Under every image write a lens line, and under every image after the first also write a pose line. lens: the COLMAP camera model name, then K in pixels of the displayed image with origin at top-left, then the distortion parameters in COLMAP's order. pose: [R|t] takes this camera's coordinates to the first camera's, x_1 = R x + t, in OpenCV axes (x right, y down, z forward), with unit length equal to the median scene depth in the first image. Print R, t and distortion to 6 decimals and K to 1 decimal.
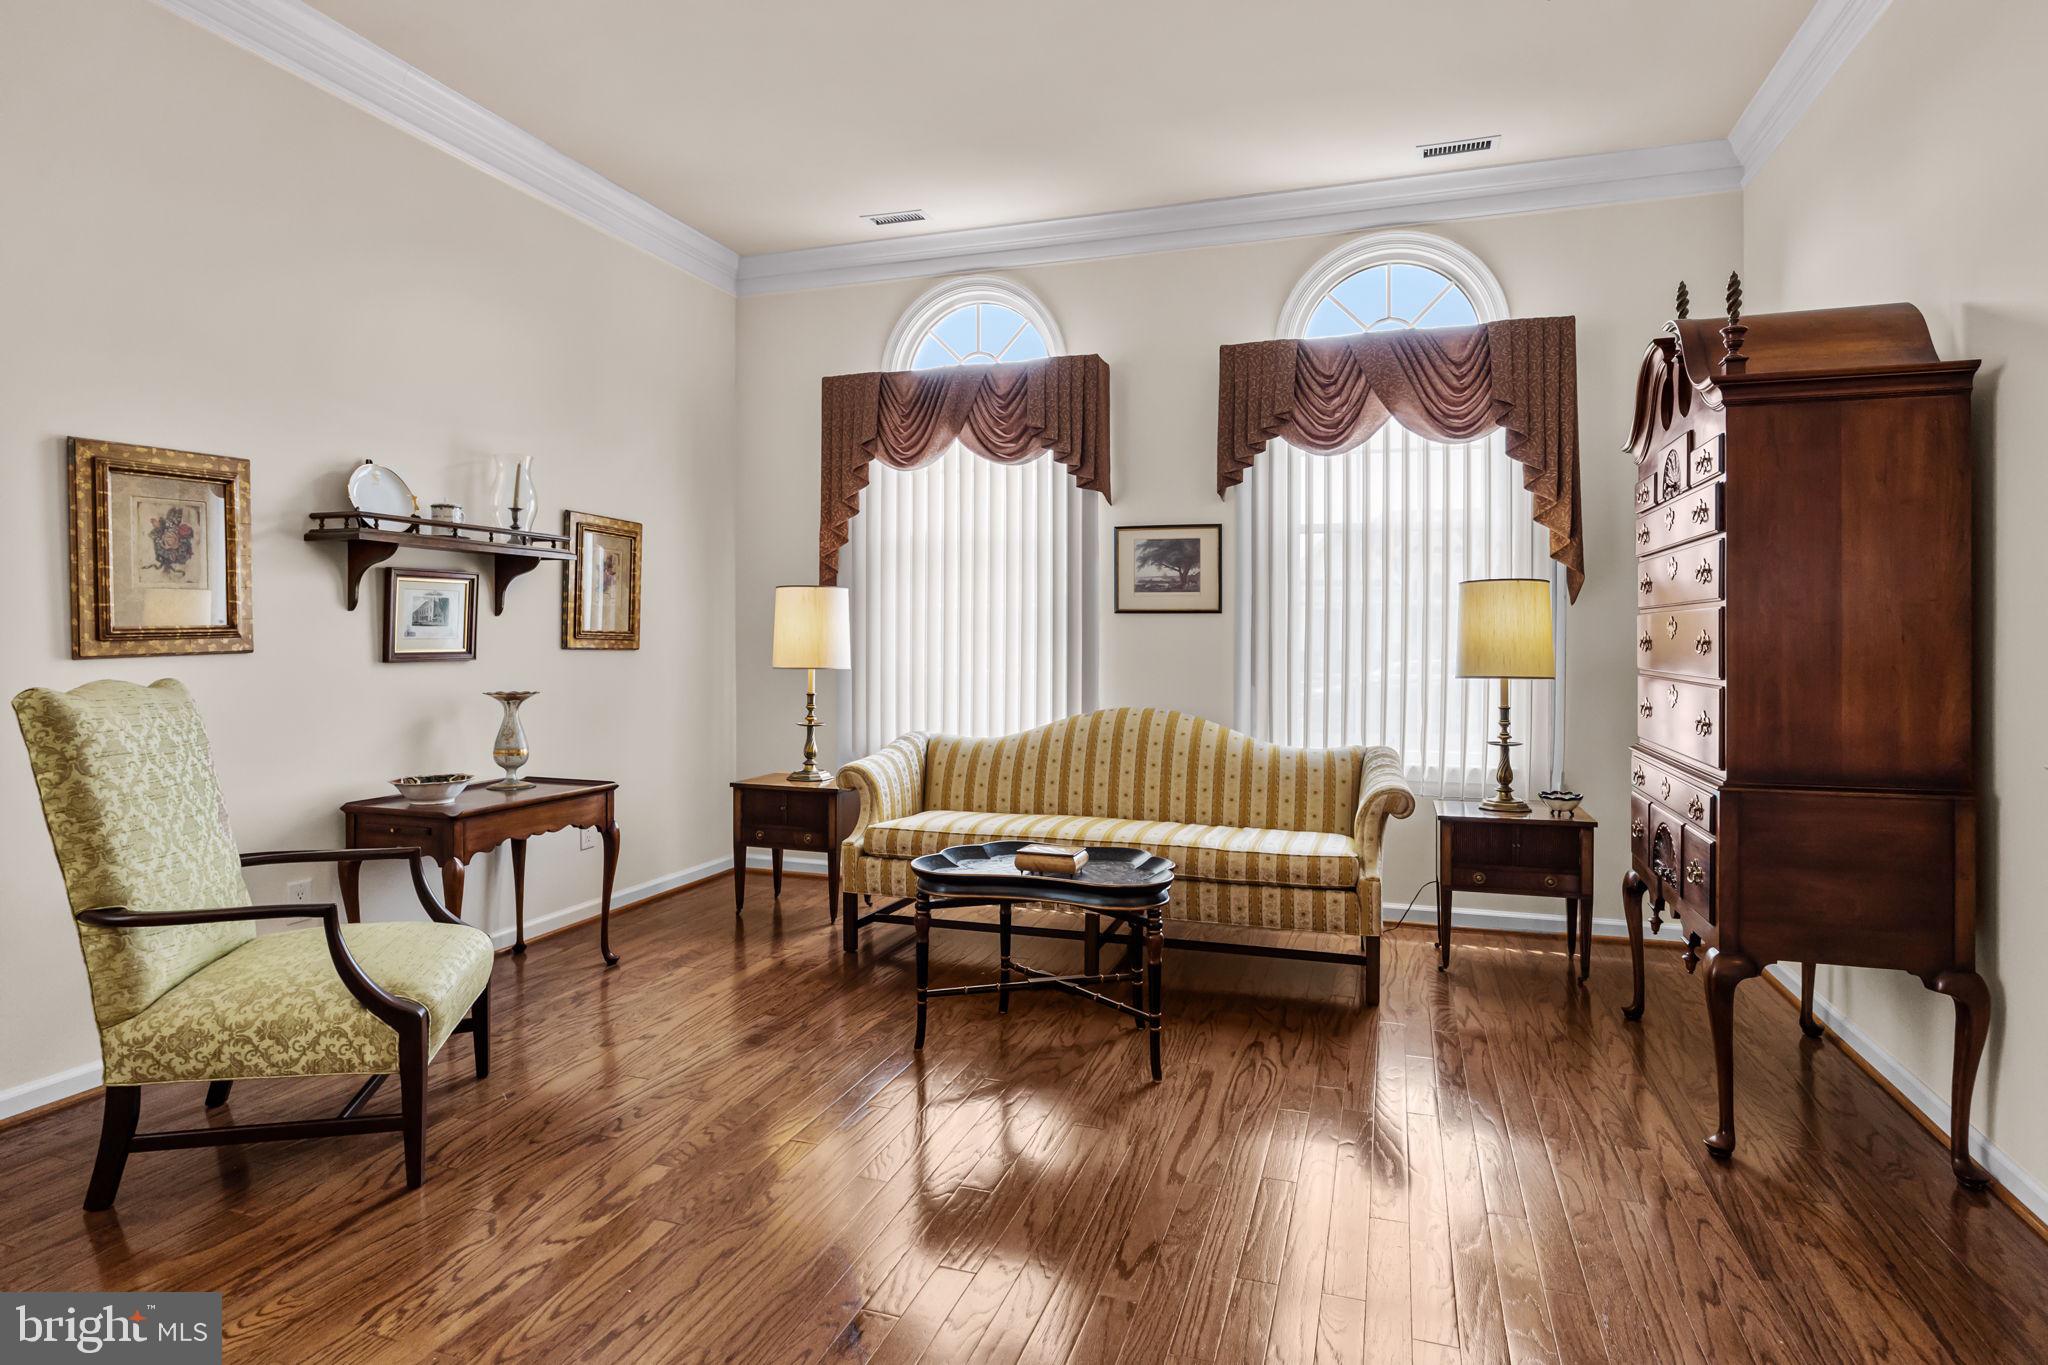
lens RADIAL K [[1129.9, 0, 996.3], [0, 1129.9, 638.7], [0, 0, 1]] dist [-0.025478, 0.001794]
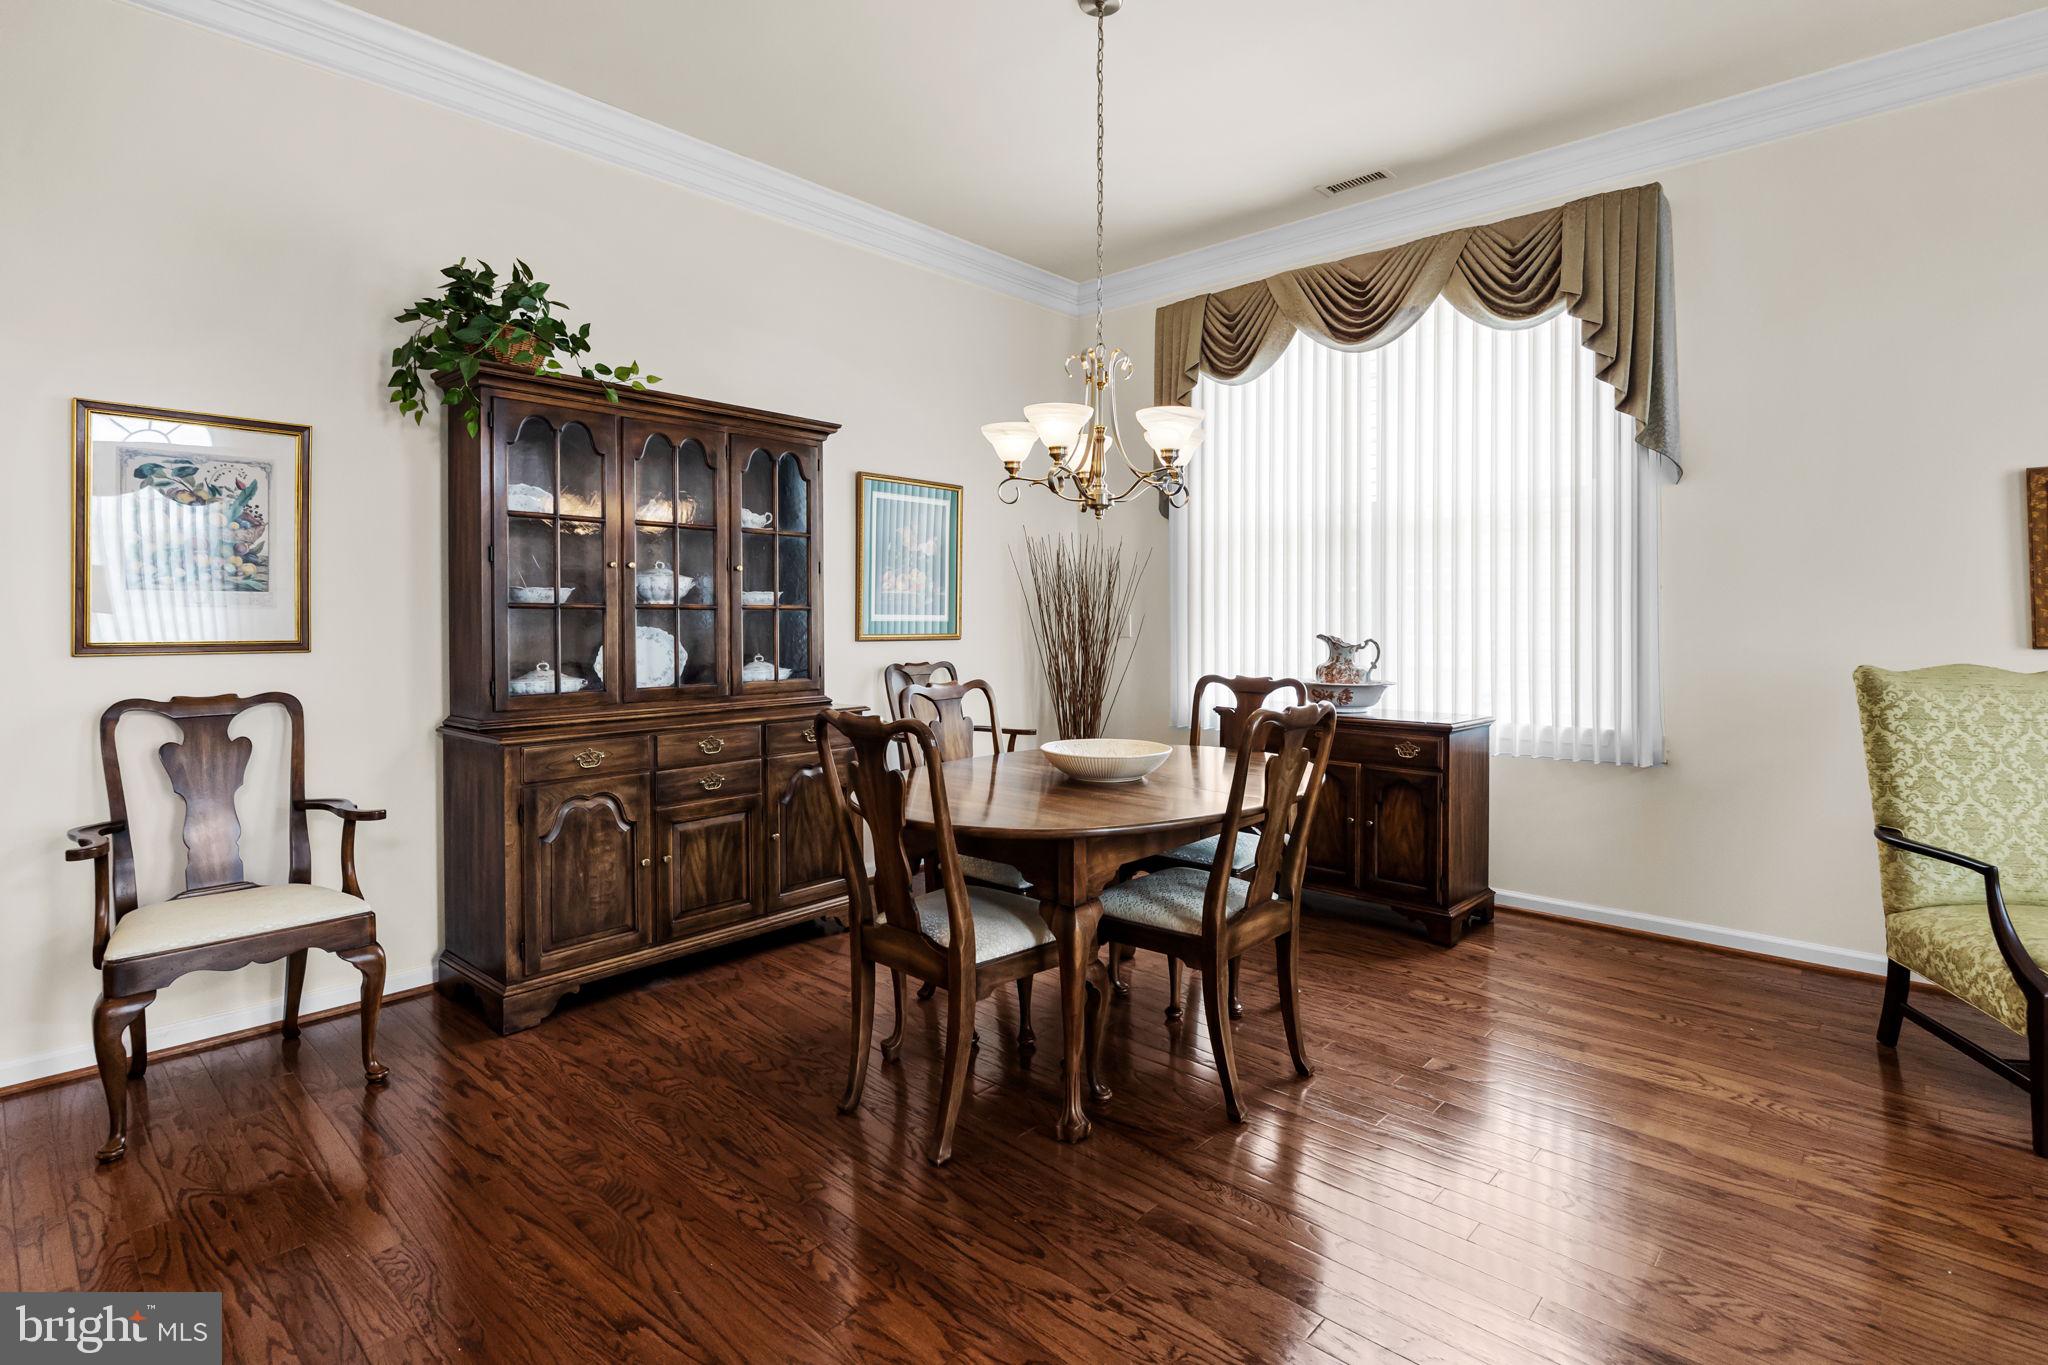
lens RADIAL K [[951.4, 0, 1043.8], [0, 951.4, 646.6], [0, 0, 1]] dist [-0.016231, 0.000331]
pose [[-0.387501, 0.026137, -0.921499, 0.387281], [-0.008533, 0.999453, 0.031936, -0.005648], [0.921830, 0.020238, -0.387066, 0.277825]]
